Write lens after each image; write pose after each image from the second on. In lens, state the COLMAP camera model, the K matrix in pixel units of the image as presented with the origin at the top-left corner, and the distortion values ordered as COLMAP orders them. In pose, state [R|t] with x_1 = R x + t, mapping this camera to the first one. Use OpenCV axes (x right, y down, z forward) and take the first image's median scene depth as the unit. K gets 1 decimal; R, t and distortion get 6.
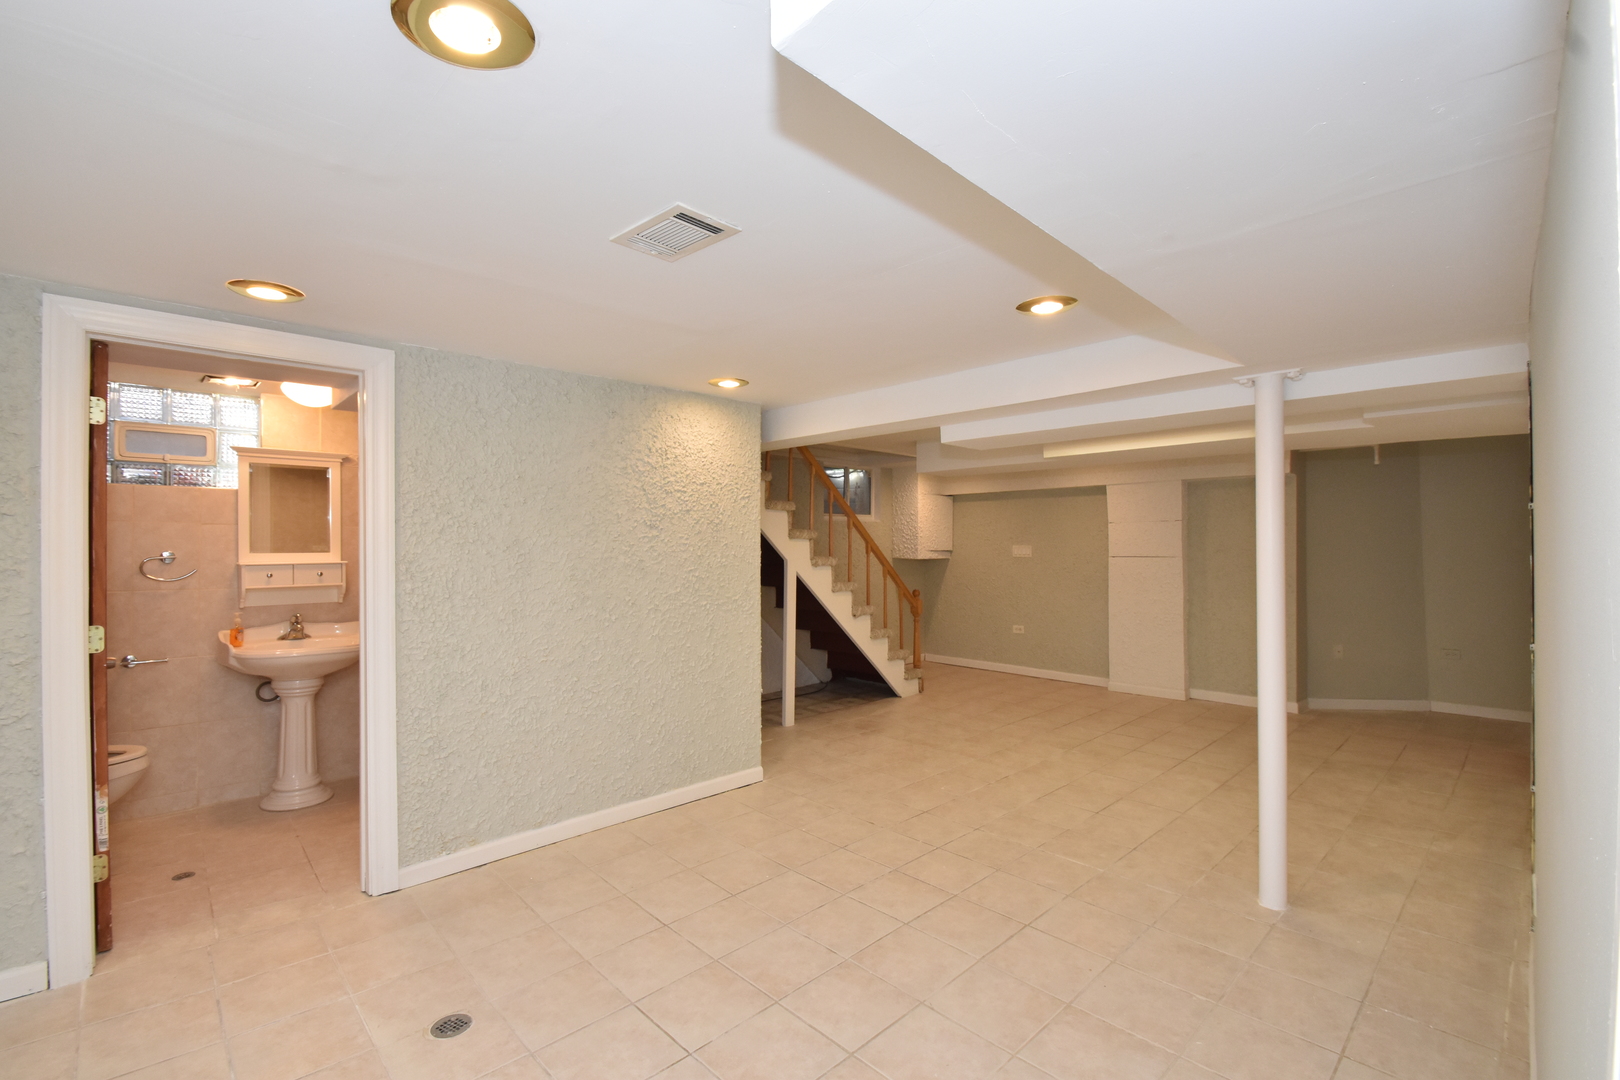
lens RADIAL K [[702.5, 0, 811.1], [0, 702.5, 539.7], [0, 0, 1]] dist [0.003922, -0.008997]
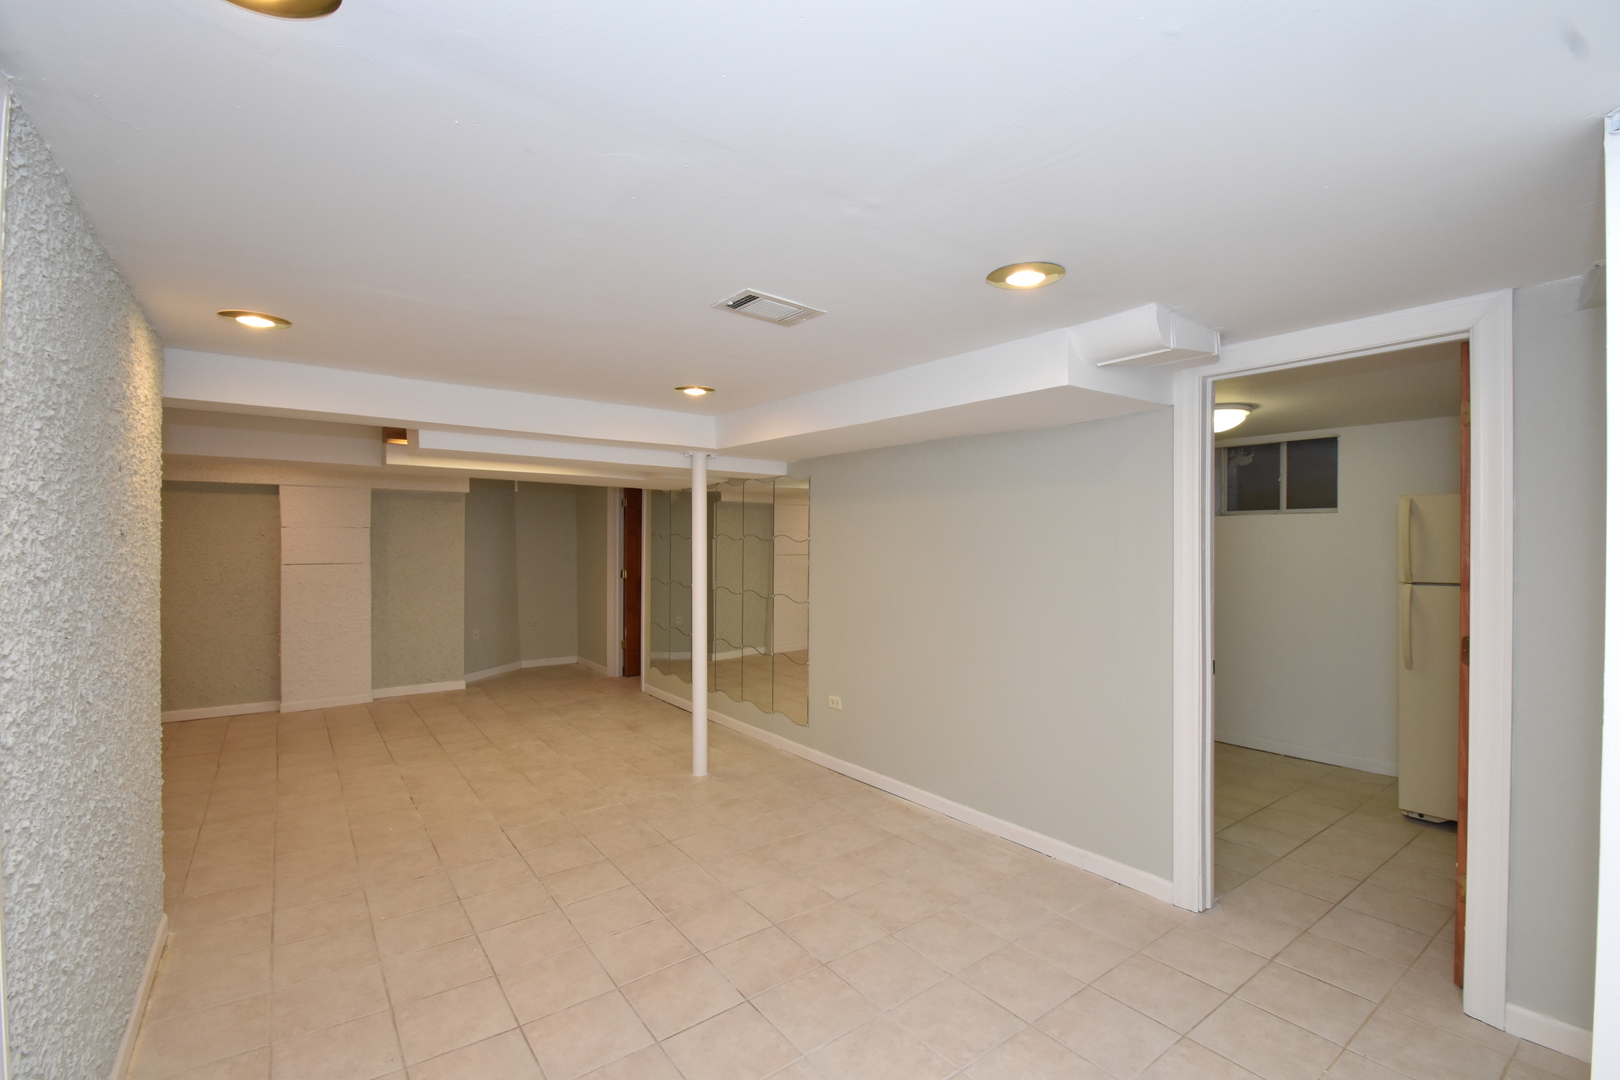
lens RADIAL K [[702.5, 0, 810.6], [0, 702.5, 543.4], [0, 0, 1]] dist [0.003922, -0.008997]
pose [[0.128754, 0.000879, 0.991676, -0.674827], [-0.008469, 0.999964, 0.000213, -0.015298], [-0.991640, -0.008426, 0.128757, 0.384599]]
